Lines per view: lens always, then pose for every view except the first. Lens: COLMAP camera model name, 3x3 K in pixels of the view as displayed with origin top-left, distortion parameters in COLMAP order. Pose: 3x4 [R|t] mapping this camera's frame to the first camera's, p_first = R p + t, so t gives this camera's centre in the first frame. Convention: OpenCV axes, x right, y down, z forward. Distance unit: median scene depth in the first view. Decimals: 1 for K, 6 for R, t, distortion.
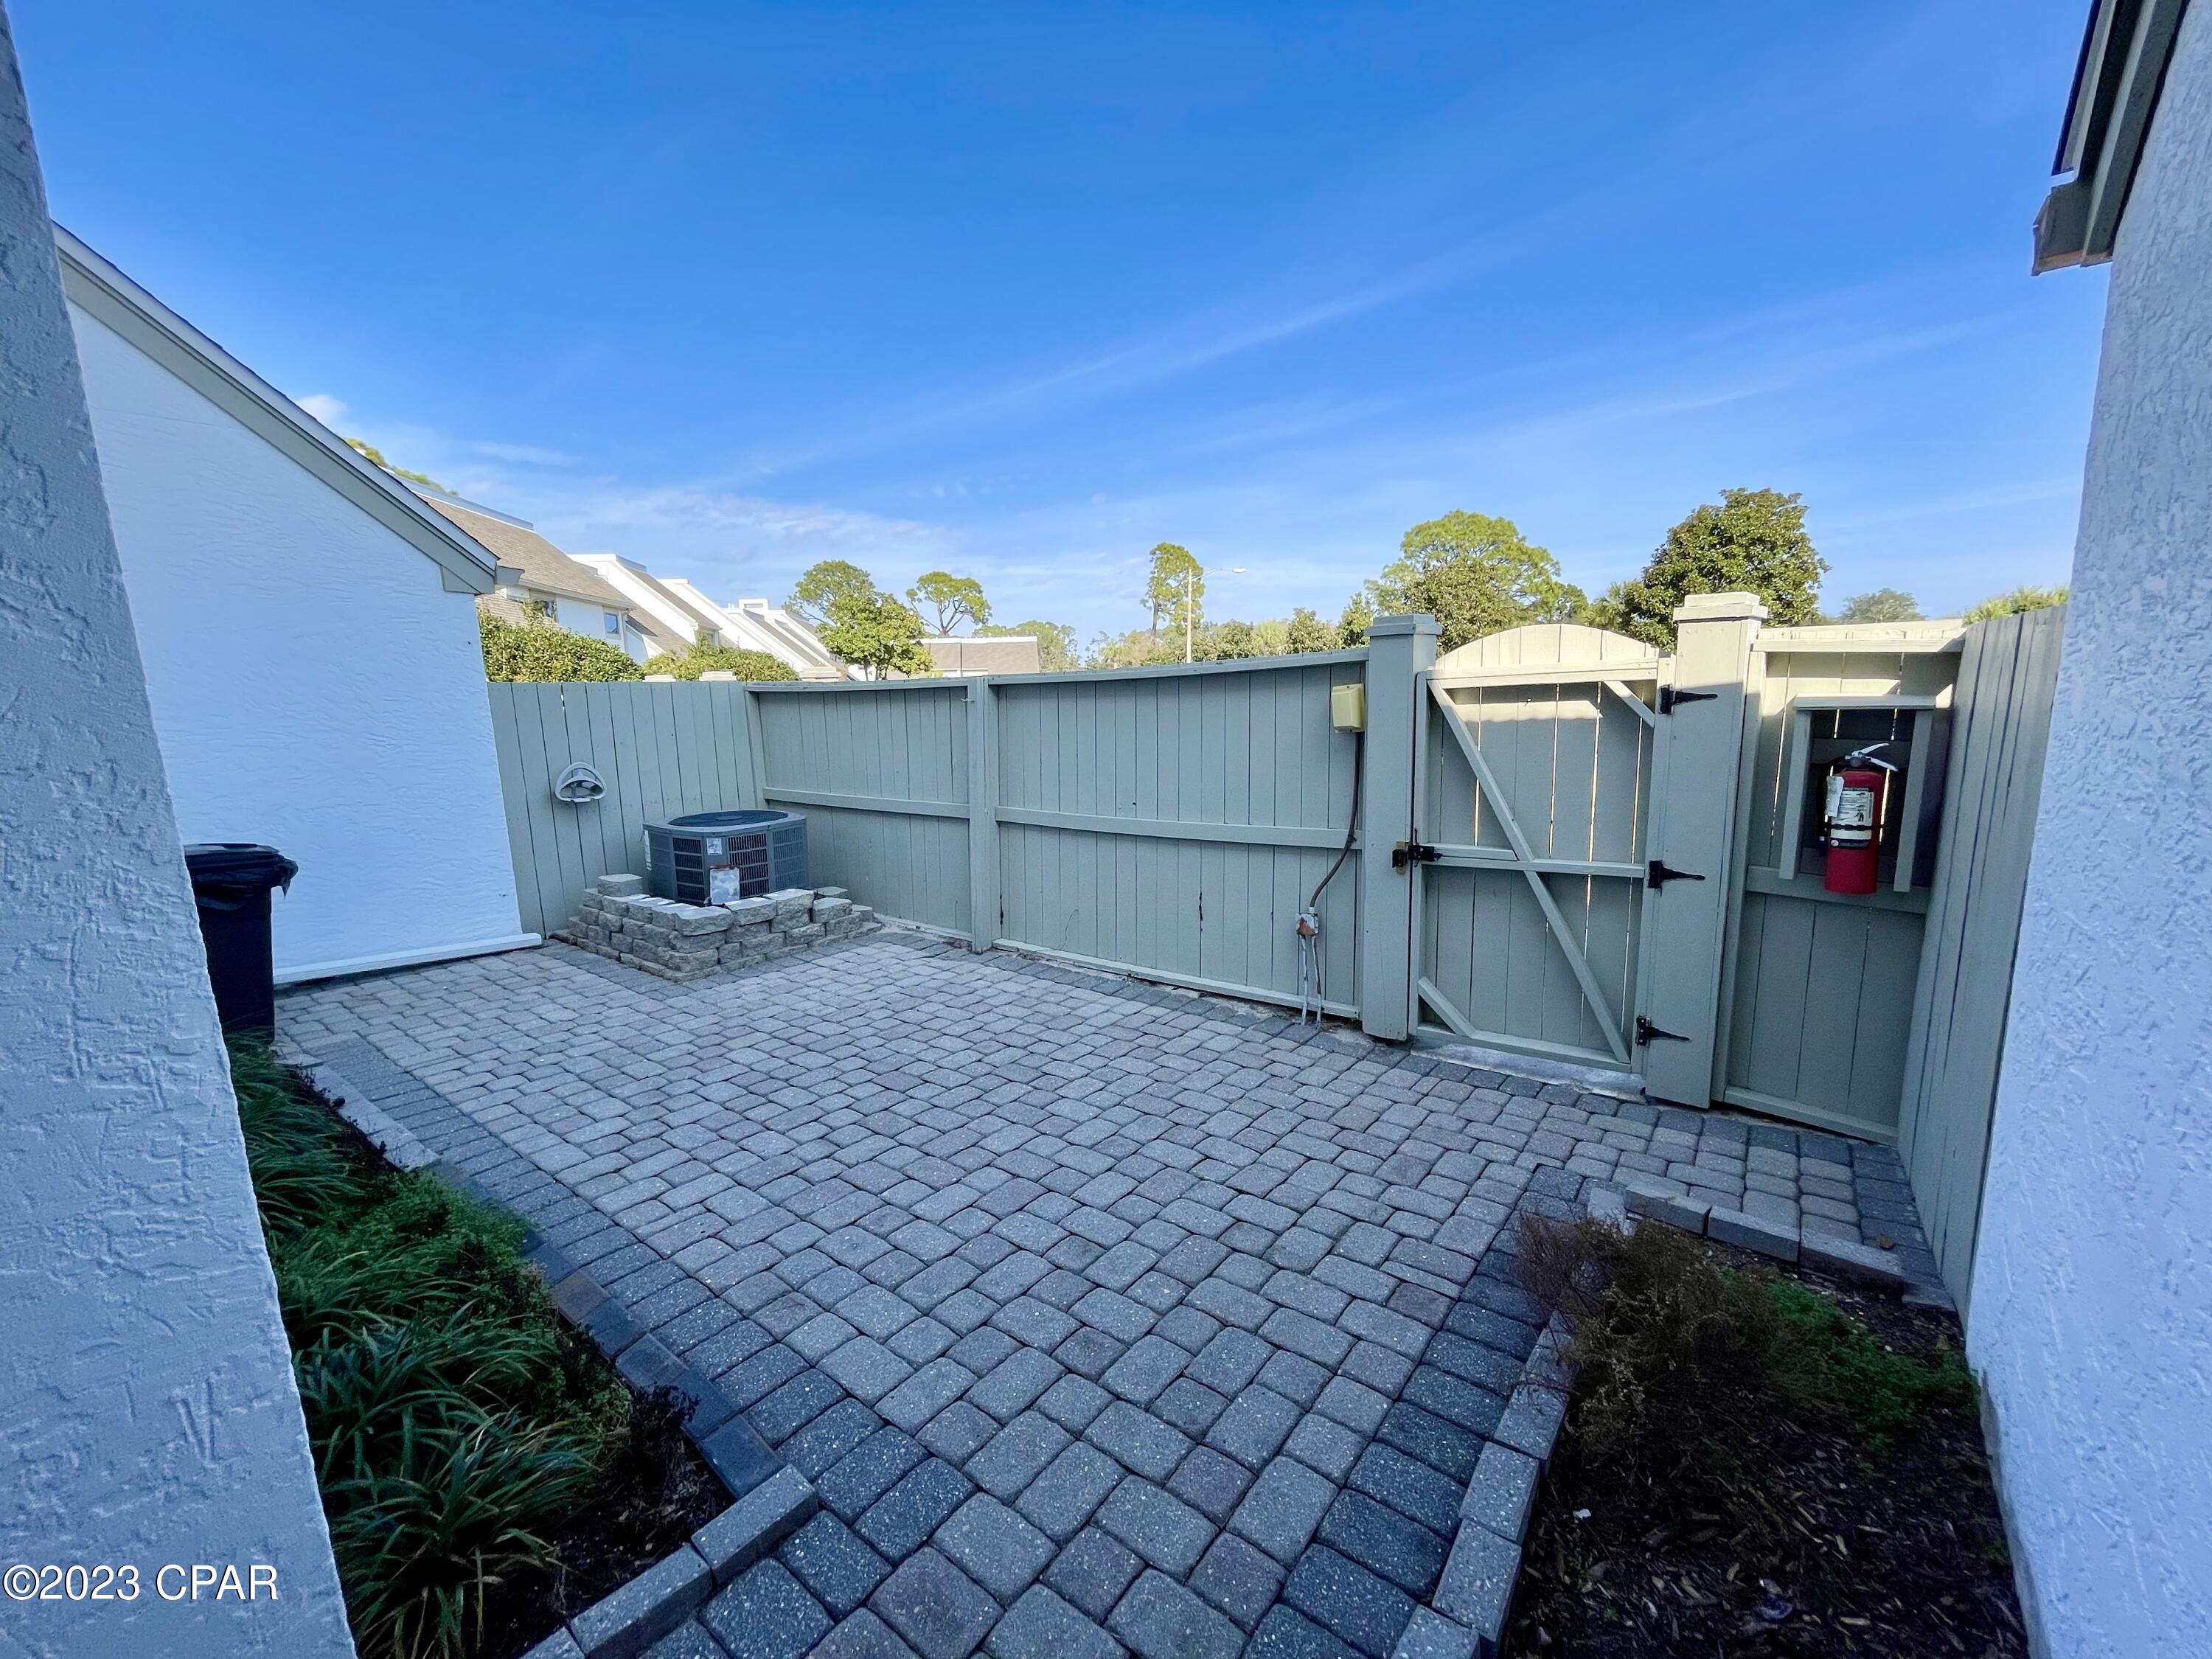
lens RADIAL K [[887.5, 0, 1106.0], [0, 887.5, 829.5], [0, 0, 1]] dist [-0.002217, -0.000254]
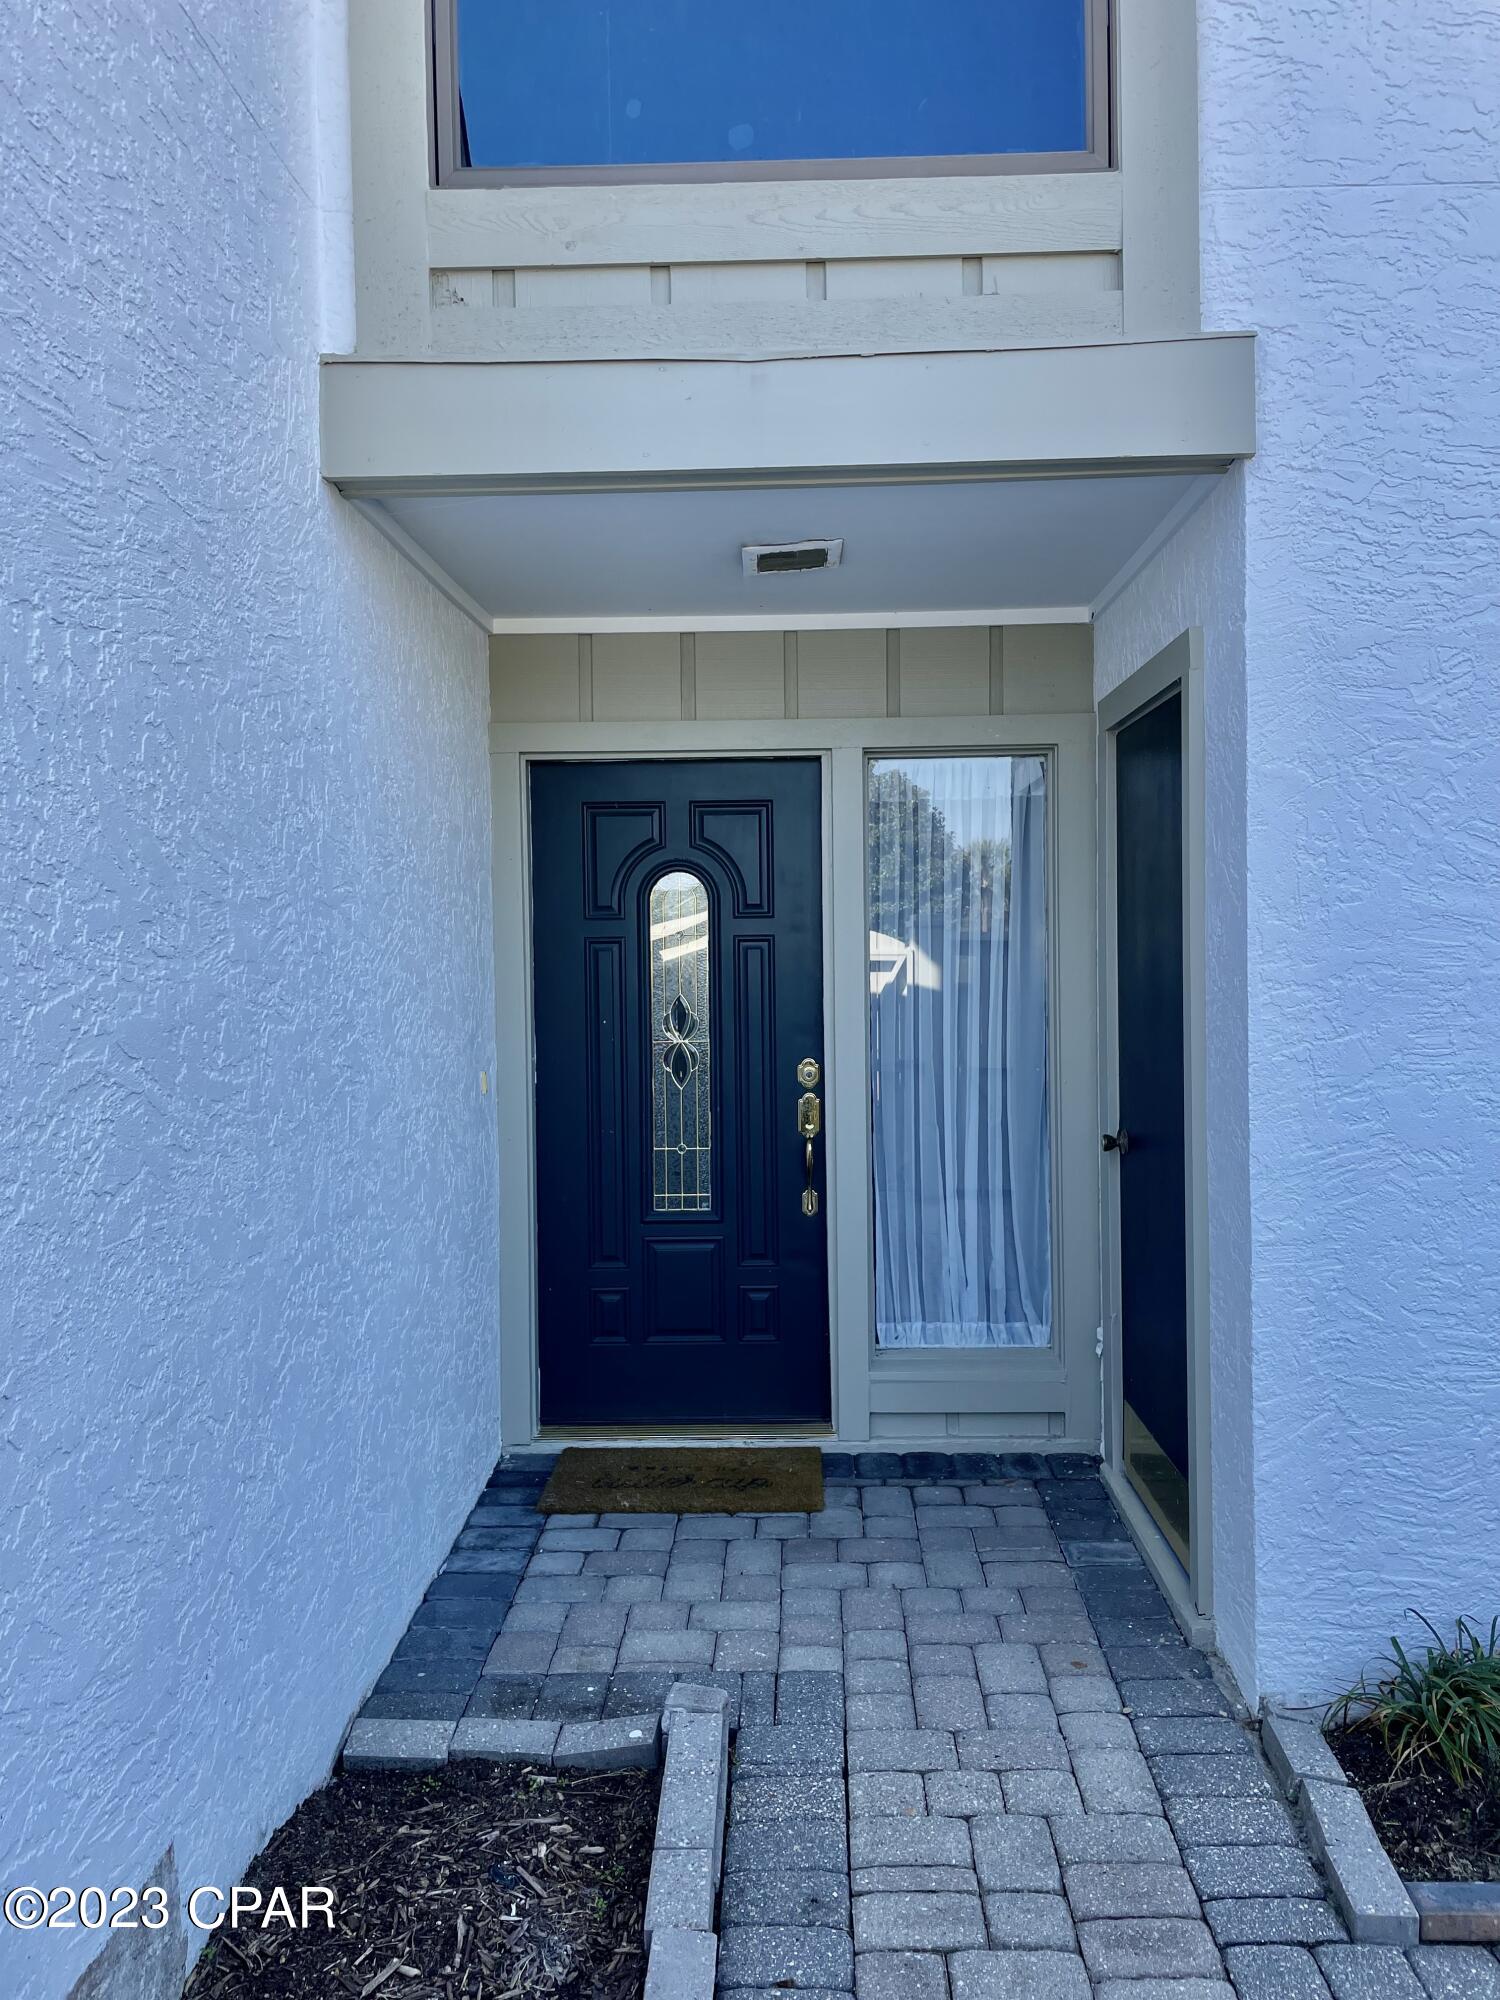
lens RADIAL K [[1505.3, 0, 750.0], [0, 1505.3, 1000.0], [0, 0, 1]] dist [0.072576, -0.101419]
pose [[-0.795593, 0.067426, -0.602068, 0.376360], [-0.052532, 0.982367, 0.179433, -0.122625], [0.603550, 0.174383, -0.778022, 0.670502]]
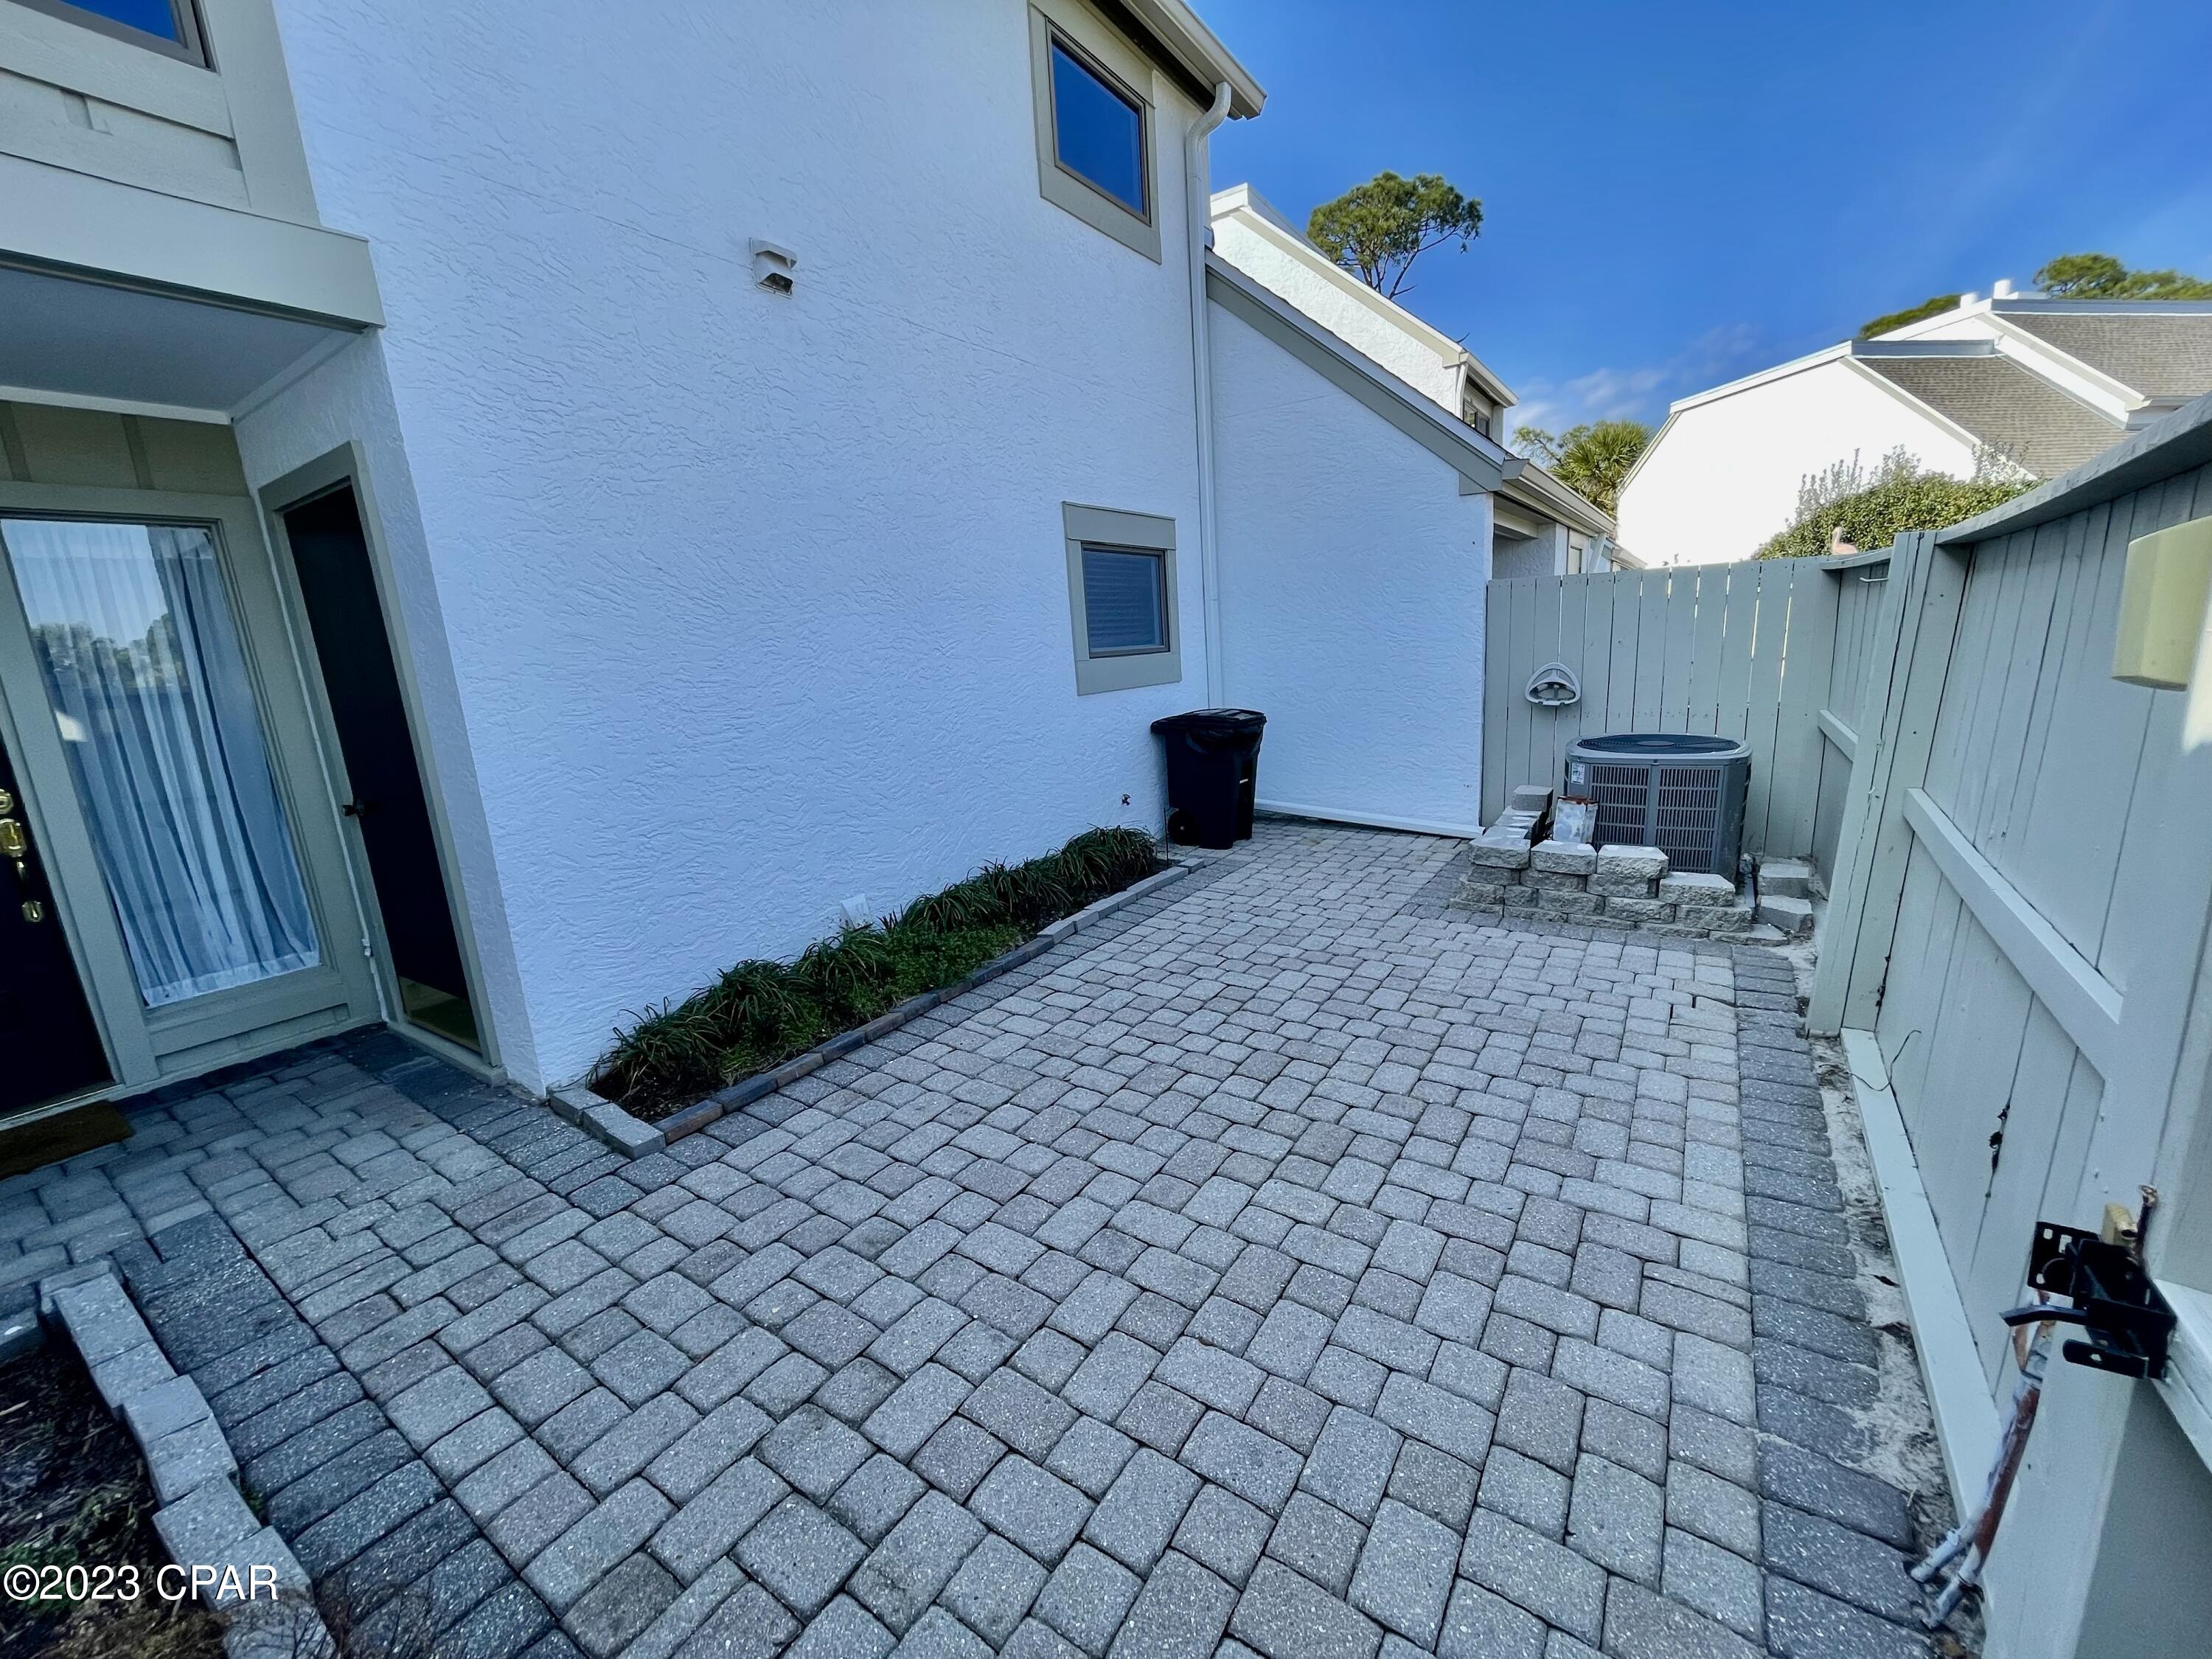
lens RADIAL K [[887.5, 0, 1106.0], [0, 887.5, 829.5], [0, 0, 1]] dist [-0.002217, -0.000254]
pose [[0.082527, 0.229269, -0.969858, 0.481539], [-0.098100, 0.970320, 0.221031, -0.099503], [0.991749, 0.076902, 0.102569, 0.683667]]
